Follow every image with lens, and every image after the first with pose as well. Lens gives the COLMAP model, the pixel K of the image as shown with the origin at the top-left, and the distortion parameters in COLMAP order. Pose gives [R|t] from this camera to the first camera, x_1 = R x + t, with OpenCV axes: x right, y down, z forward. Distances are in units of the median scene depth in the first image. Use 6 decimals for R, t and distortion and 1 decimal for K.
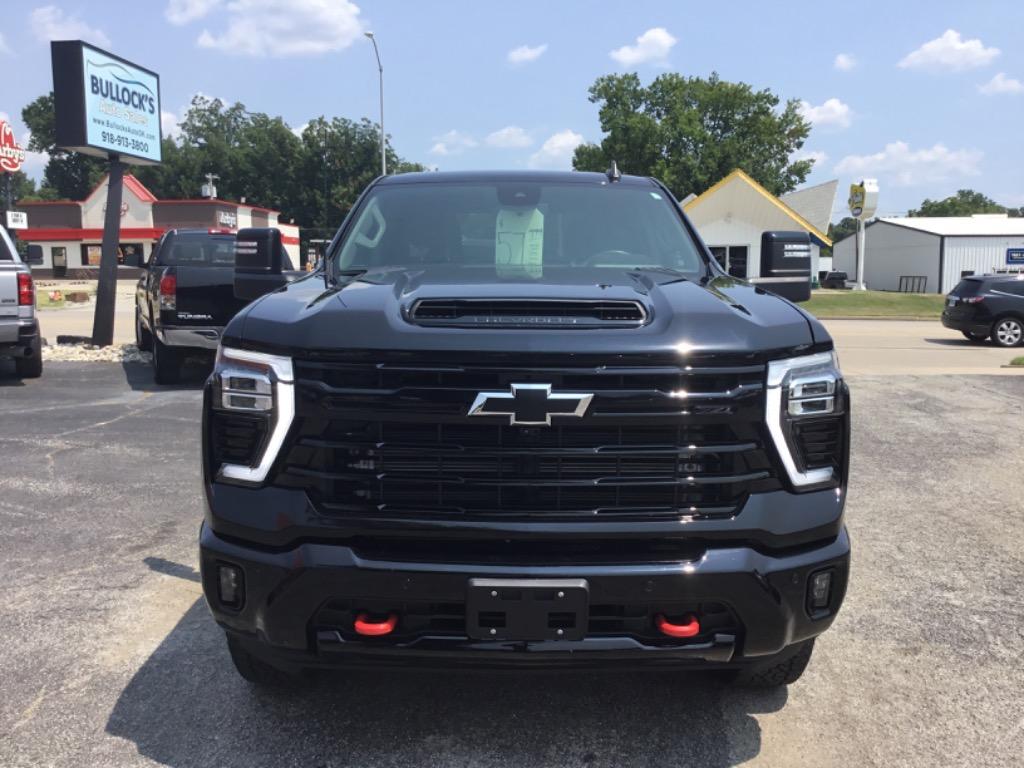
lens RADIAL K [[919.5, 0, 516.5], [0, 919.5, 393.3], [0, 0, 1]] dist [0.088437, -0.159712]
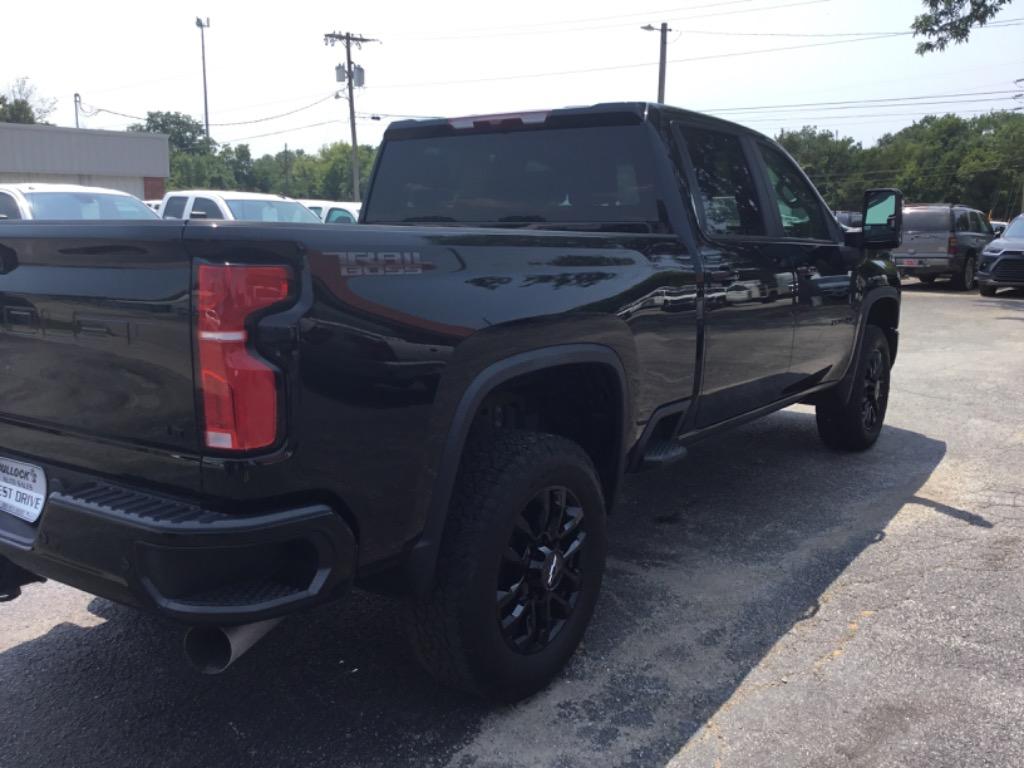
lens RADIAL K [[930.7, 0, 512.0], [0, 930.7, 384.0], [0, 0, 1]] dist [0.056820, -0.109946]
pose [[-0.810698, -0.108345, 0.575352, -0.030632], [0.074723, 0.955543, 0.285227, -0.015692], [-0.580676, 0.274226, -0.766561, 0.113395]]
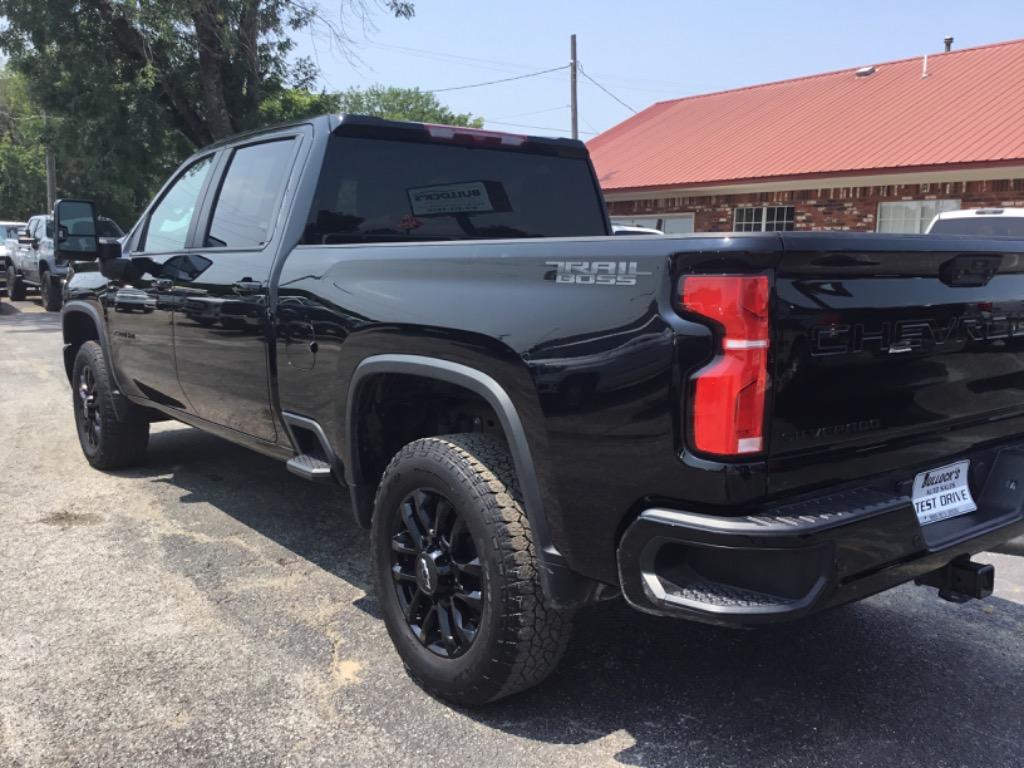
lens RADIAL K [[930.7, 0, 512.0], [0, 930.7, 384.0], [0, 0, 1]] dist [0.056820, -0.109946]
pose [[-0.793851, 0.072964, -0.603719, 0.029431], [-0.100147, 0.963534, 0.248138, -0.015063], [0.599809, 0.257445, -0.757596, 0.114795]]
